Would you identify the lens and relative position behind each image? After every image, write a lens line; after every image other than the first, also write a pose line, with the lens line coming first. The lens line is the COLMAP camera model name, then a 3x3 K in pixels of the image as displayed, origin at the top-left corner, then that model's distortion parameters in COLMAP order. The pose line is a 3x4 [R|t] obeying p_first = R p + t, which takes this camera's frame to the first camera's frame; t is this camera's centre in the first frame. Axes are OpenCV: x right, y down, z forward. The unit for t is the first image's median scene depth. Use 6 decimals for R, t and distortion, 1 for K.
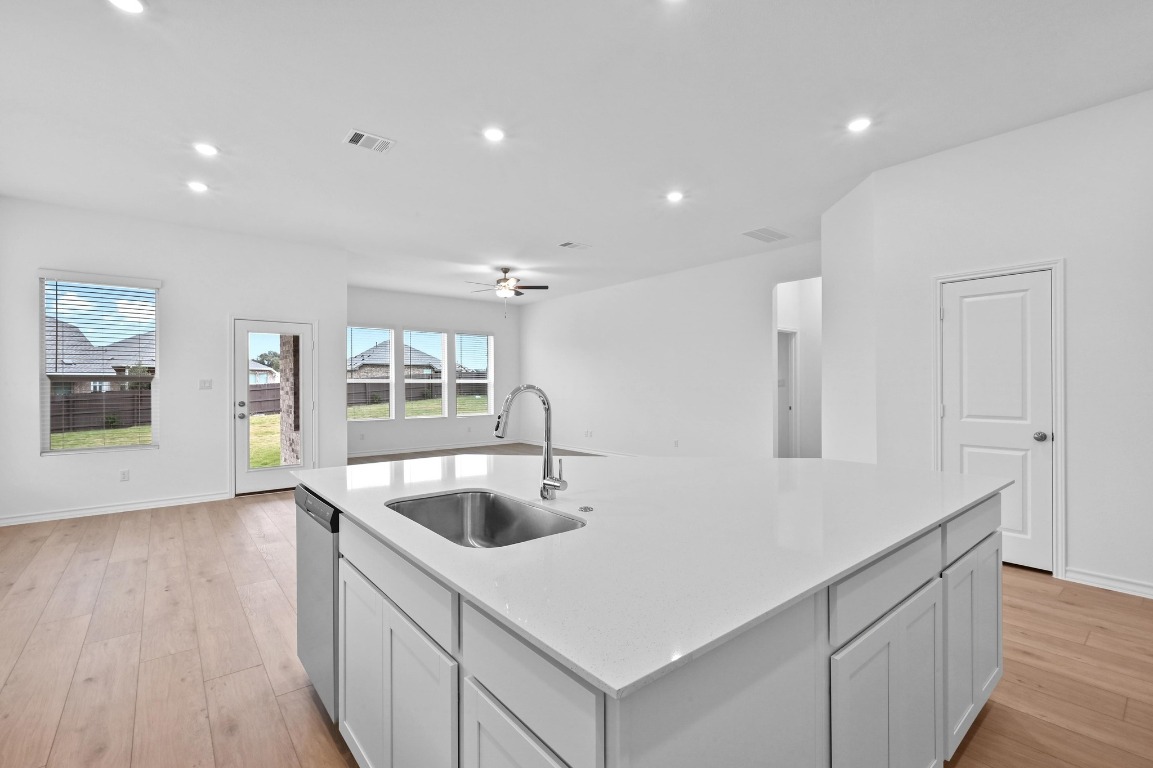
lens RADIAL K [[506.8, 0, 571.9], [0, 506.8, 388.5], [0, 0, 1]] dist [0.003551, 0.000358]
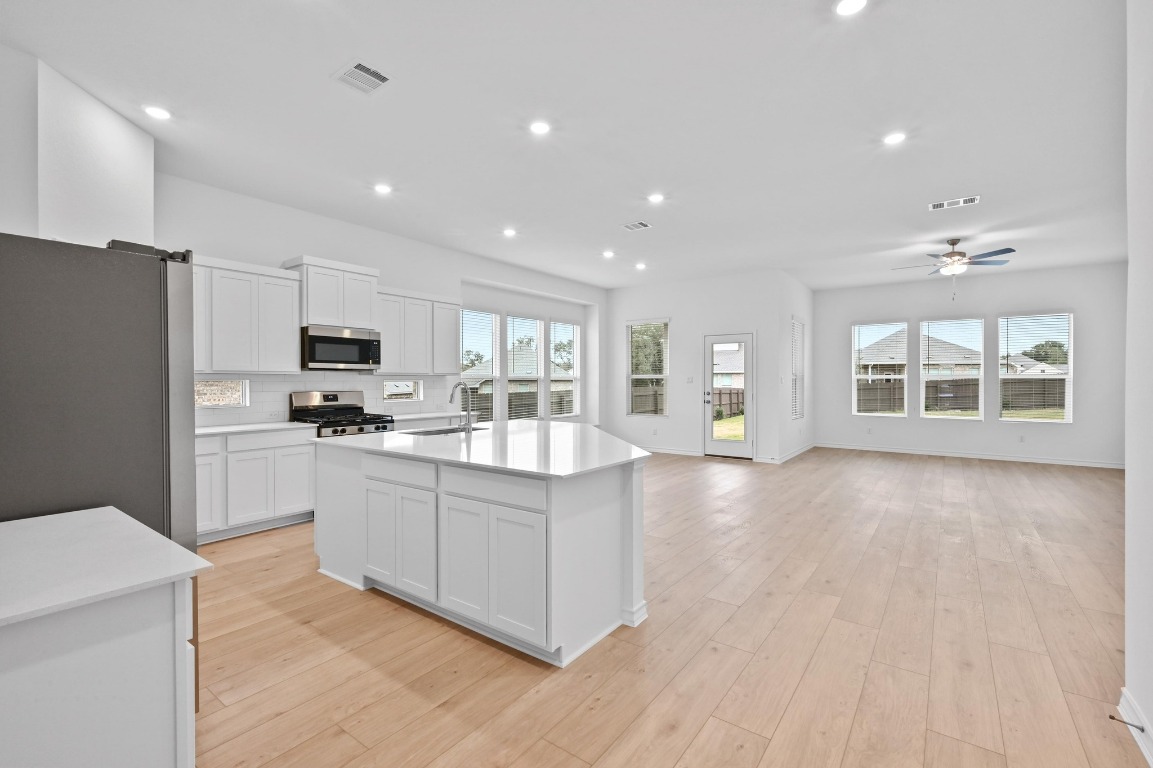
lens RADIAL K [[506.8, 0, 575.9], [0, 506.8, 380.2], [0, 0, 1]] dist [0.003551, 0.000358]
pose [[0.254443, 0.005667, -0.967071, 0.510032], [-0.011567, 0.999929, 0.002817, -0.005395], [0.967019, 0.010470, 0.254490, 0.205889]]
